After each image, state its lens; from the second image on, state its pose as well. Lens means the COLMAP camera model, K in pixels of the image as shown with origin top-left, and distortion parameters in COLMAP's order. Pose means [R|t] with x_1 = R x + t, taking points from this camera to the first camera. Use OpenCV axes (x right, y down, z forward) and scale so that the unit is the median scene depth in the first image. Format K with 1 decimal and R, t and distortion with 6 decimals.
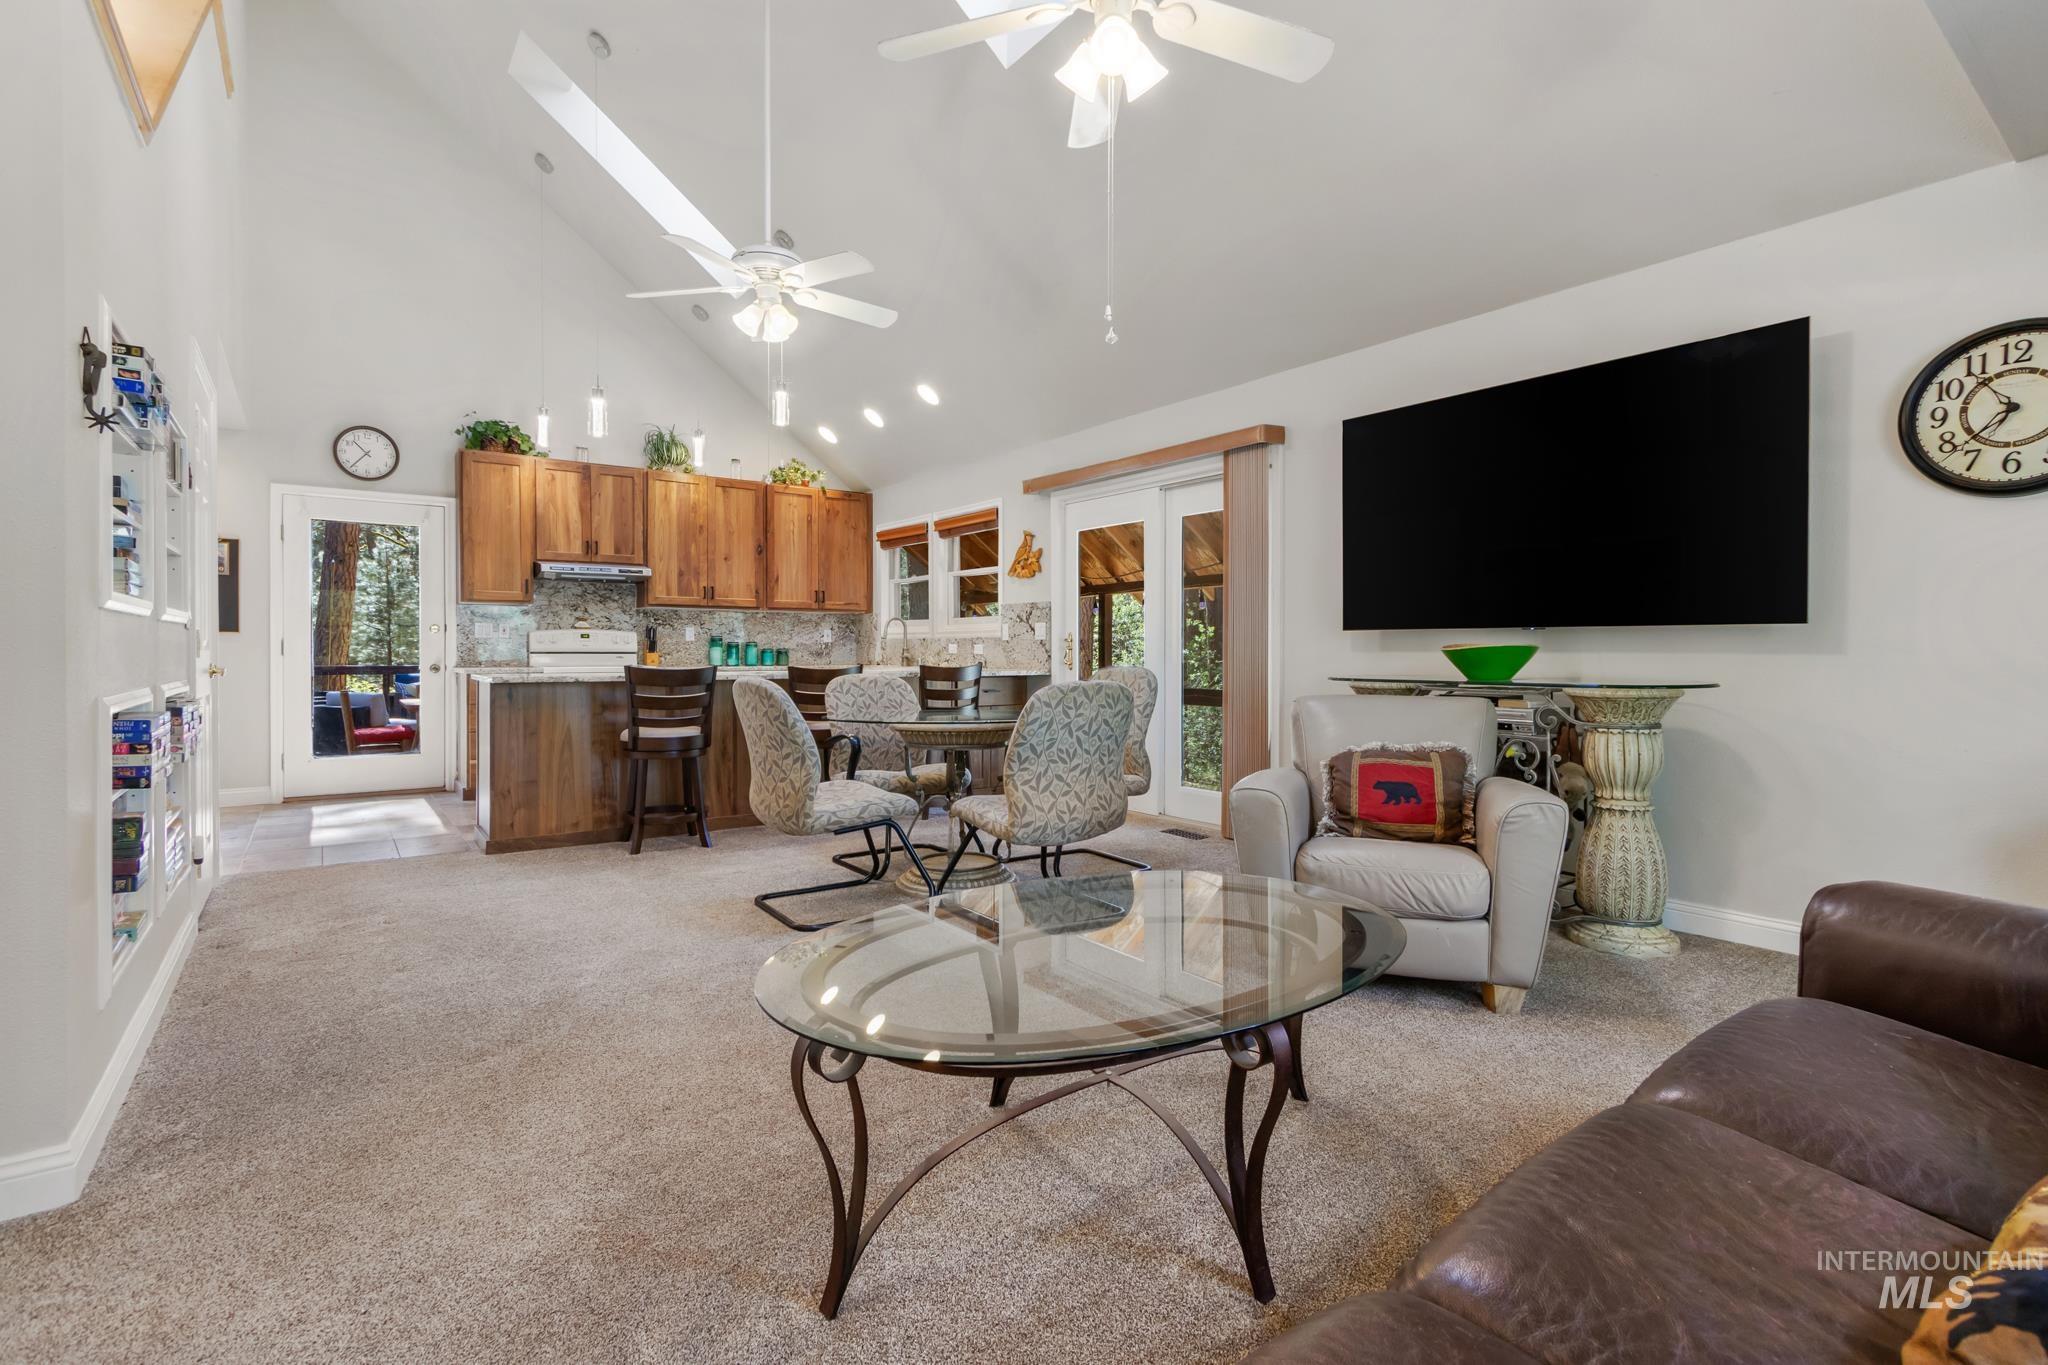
lens RADIAL K [[950.7, 0, 1044.3], [0, 950.7, 658.9], [0, 0, 1]] dist [0.007842, -0.003344]
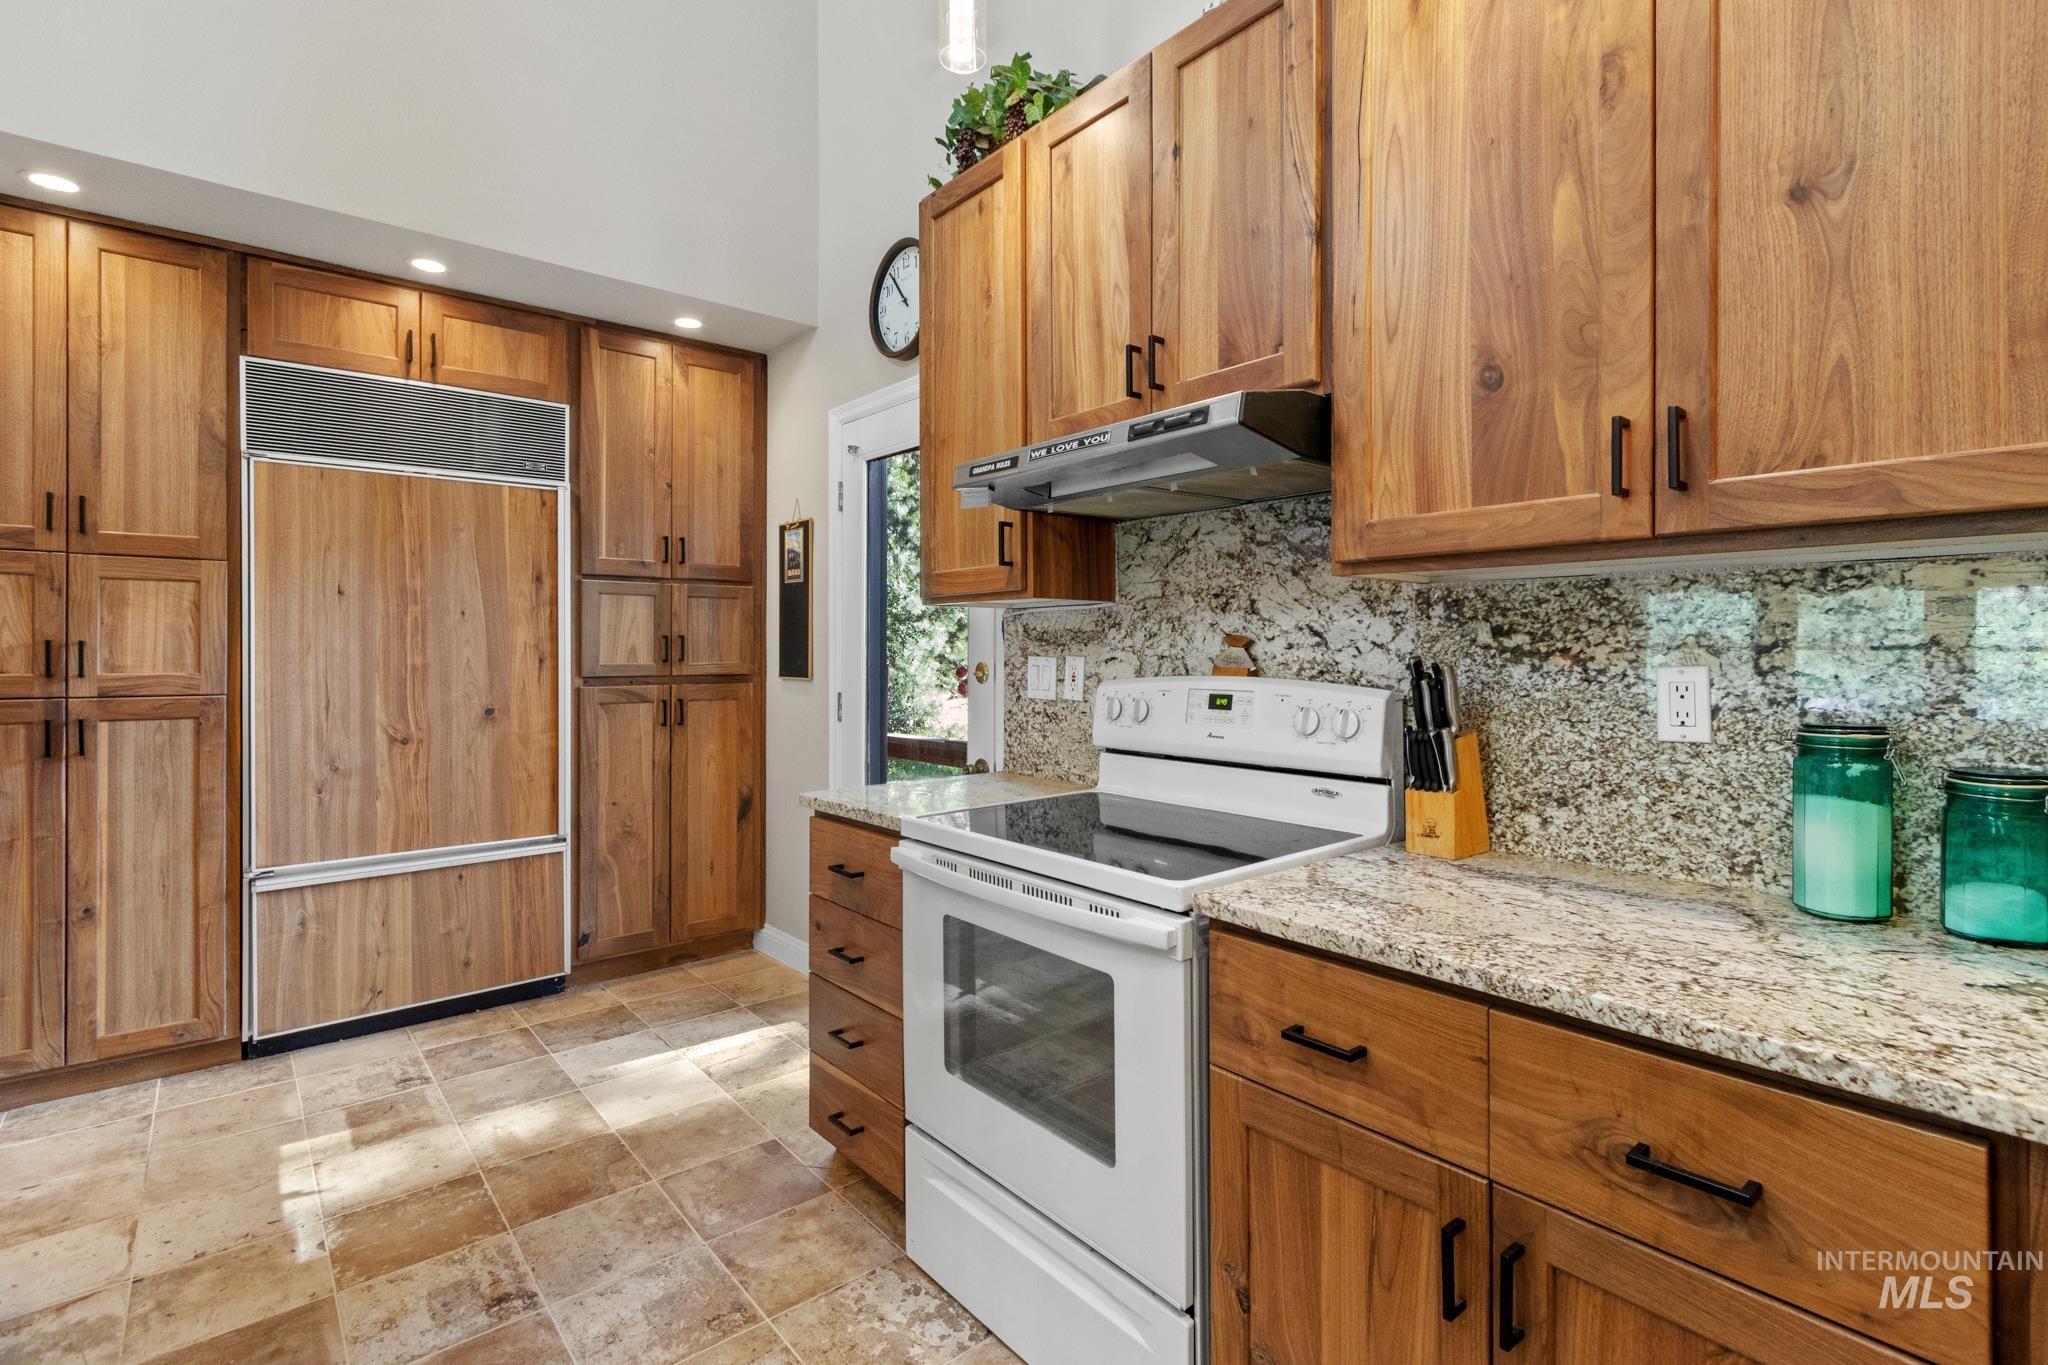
lens RADIAL K [[950.7, 0, 1051.1], [0, 950.7, 650.9], [0, 0, 1]] dist [0.007842, -0.003344]
pose [[0.059142, -0.001081, -0.998249, -0.217840], [-0.008395, 0.999964, -0.001580, -0.038737], [0.998214, 0.008474, 0.059131, 0.962359]]
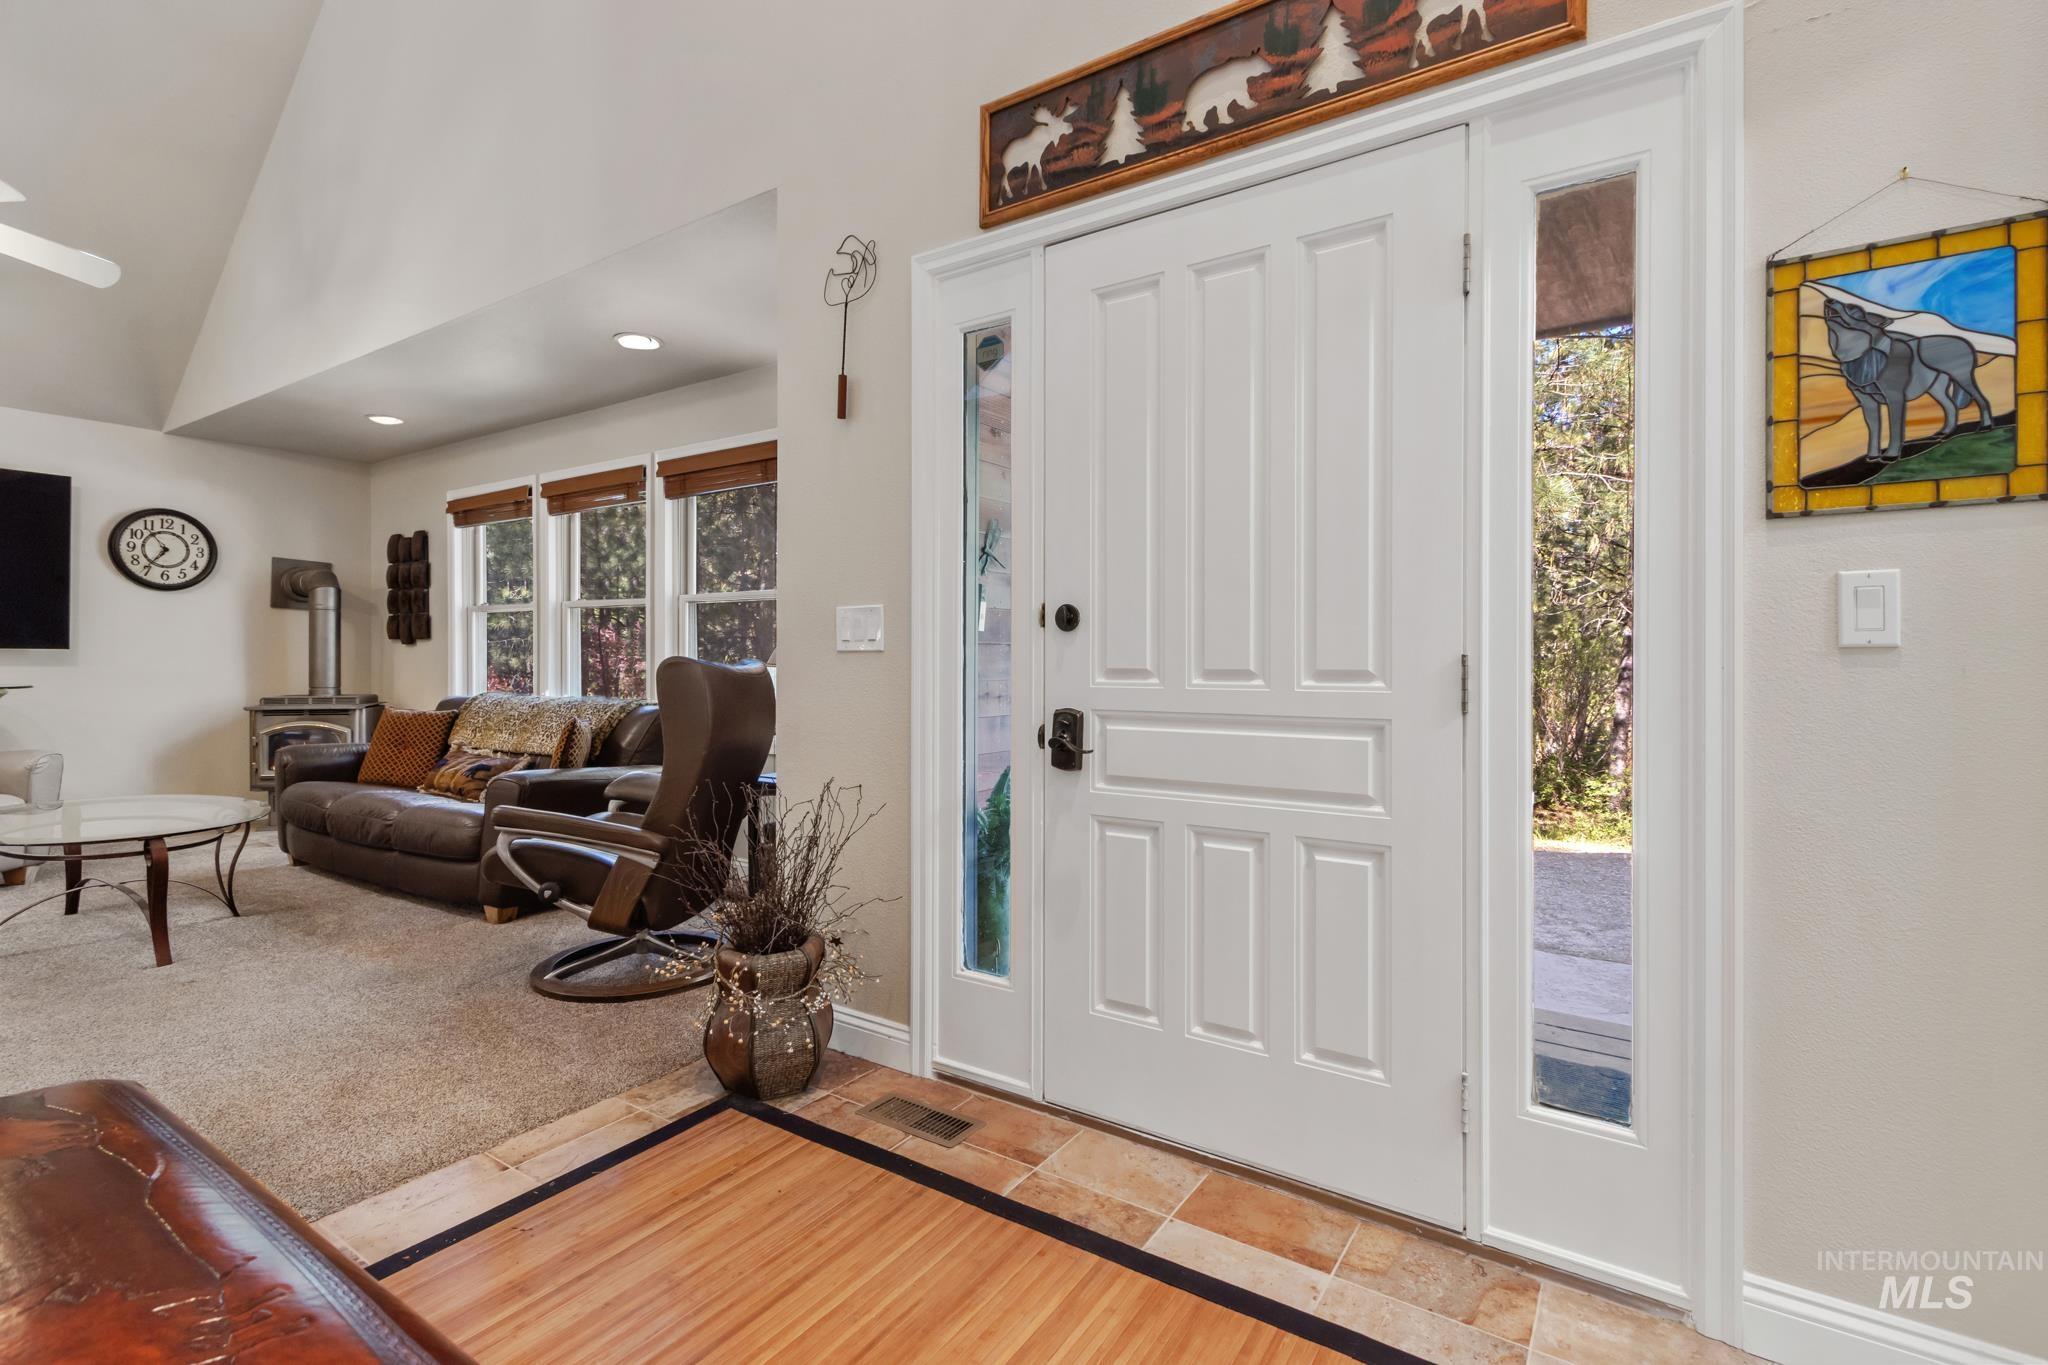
lens RADIAL K [[950.7, 0, 1025.1], [0, 950.7, 668.1], [0, 0, 1]] dist [0.007842, -0.003344]
pose [[-0.320610, -0.010628, 0.947152, -0.645715], [0.004801, 0.999906, 0.012845, -0.007586], [-0.947199, 0.008665, -0.320529, -0.049076]]
